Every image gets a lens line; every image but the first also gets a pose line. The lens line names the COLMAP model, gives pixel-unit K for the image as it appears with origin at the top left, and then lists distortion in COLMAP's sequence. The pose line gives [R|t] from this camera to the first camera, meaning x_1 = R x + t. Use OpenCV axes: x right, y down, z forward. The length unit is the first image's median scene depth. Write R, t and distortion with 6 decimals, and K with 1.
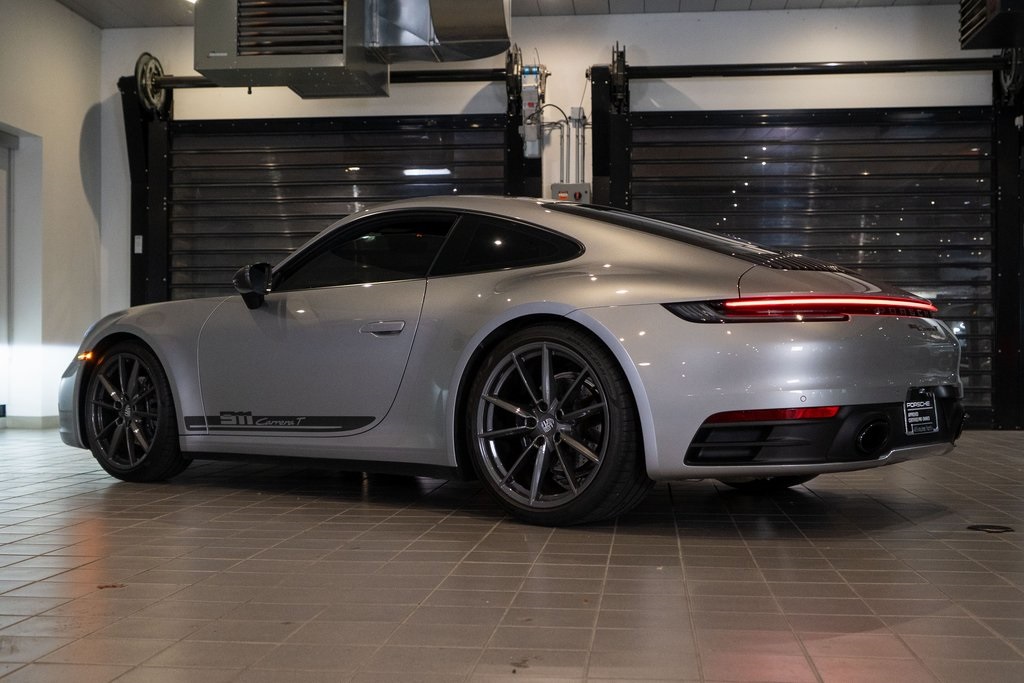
lens RADIAL K [[1202.8, 0, 512.0], [0, 1202.8, 341.5], [0, 0, 1]] dist [0.025418, 0.001781]
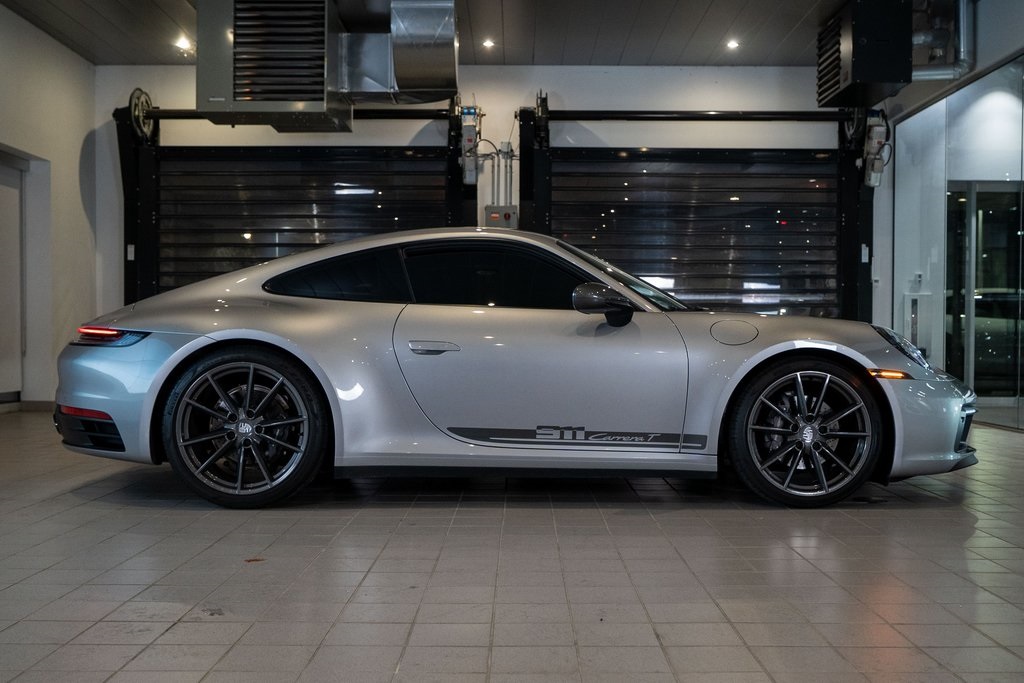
lens RADIAL K [[1045.0, 0, 508.8], [0, 1045.0, 348.9], [0, 0, 1]] dist [-0.006257, 0.026585]
pose [[0.995216, 0.000220, 0.097700, -0.046057], [-0.002995, 0.999596, 0.028267, -0.017477], [-0.097654, -0.028424, 0.994814, -0.046521]]
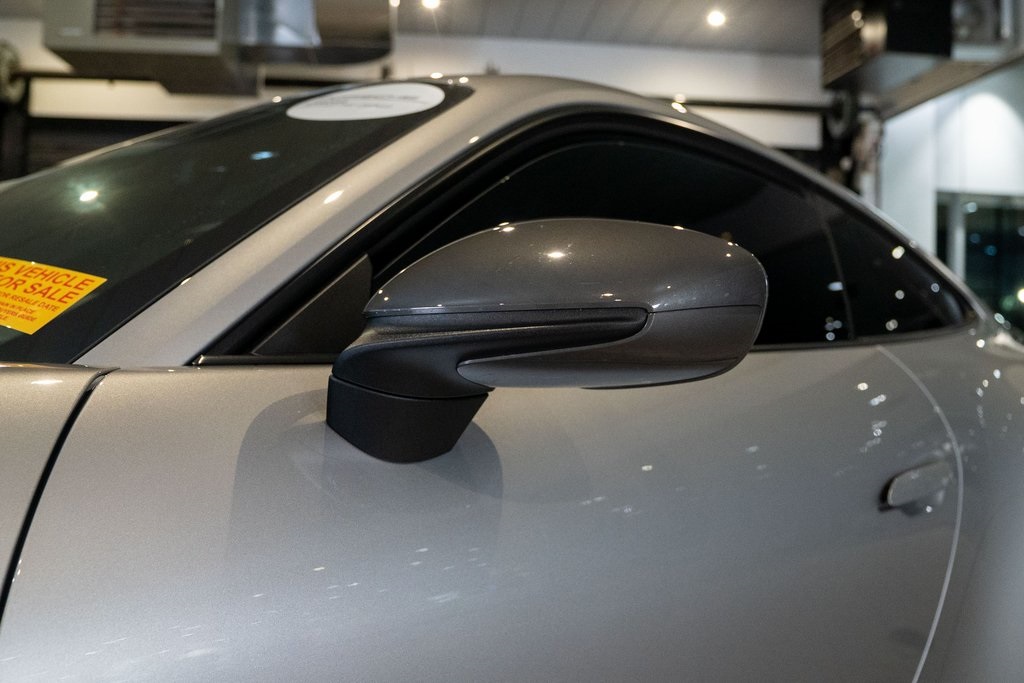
lens RADIAL K [[893.9, 0, 508.6], [0, 893.9, 340.1], [0, 0, 1]] dist [-0.053457, -0.000979]
pose [[0.981021, 0.020133, 0.192853, -0.038237], [-0.023846, 0.999572, 0.016950, -0.024929], [-0.192429, -0.021227, 0.981081, 0.244565]]
